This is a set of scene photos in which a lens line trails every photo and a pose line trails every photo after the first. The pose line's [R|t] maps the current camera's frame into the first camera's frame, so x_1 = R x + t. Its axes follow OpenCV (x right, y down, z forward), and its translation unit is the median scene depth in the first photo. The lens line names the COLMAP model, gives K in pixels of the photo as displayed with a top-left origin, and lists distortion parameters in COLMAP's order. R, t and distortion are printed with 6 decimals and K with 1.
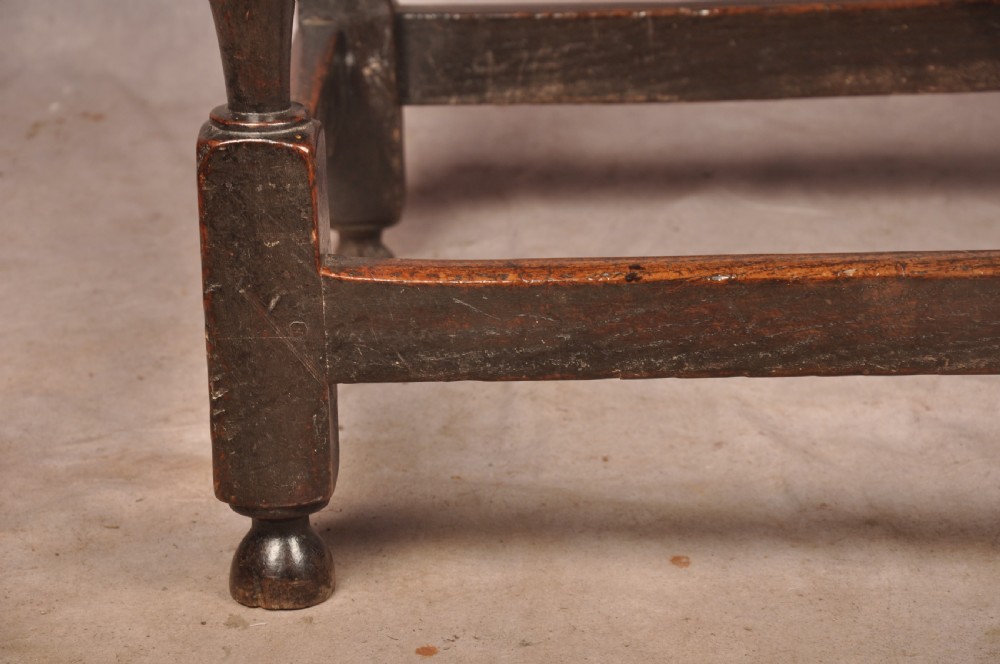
lens RADIAL K [[4153.3, 0, 480.2], [0, 4153.3, 355.4], [0, 0, 1]] dist [1.366013, 3.261595]
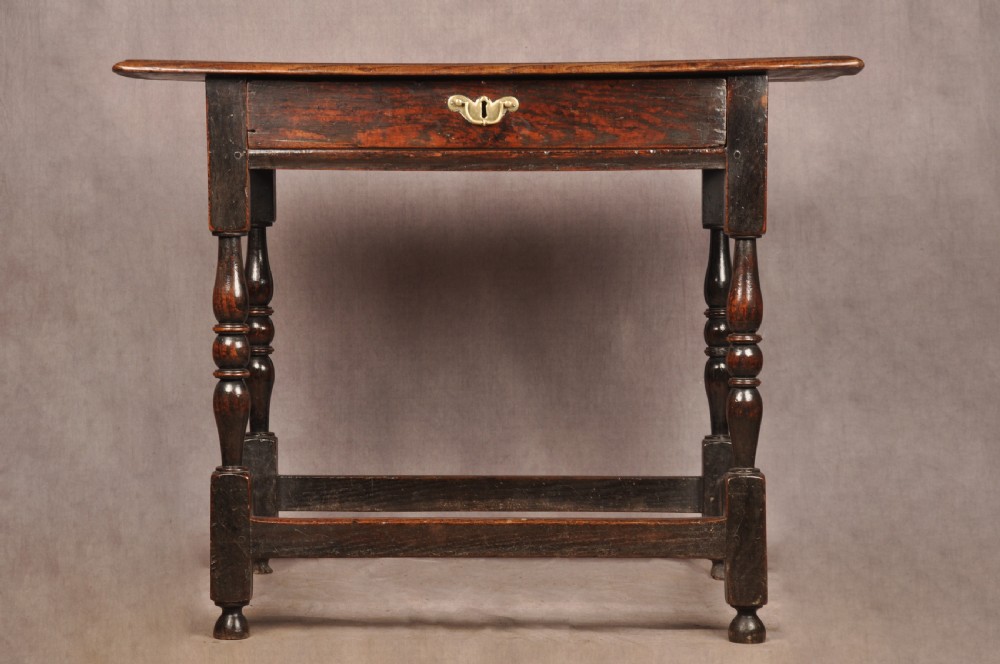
lens RADIAL K [[3346.0, 0, 523.1], [0, 3346.0, 333.6], [0, 0, 1]] dist [0.746749, 1.610338]
pose [[0.998235, 0.027768, 0.052492, 0.025951], [-0.014688, 0.971929, -0.234816, 0.404237], [-0.057539, 0.233631, 0.970621, -1.354996]]
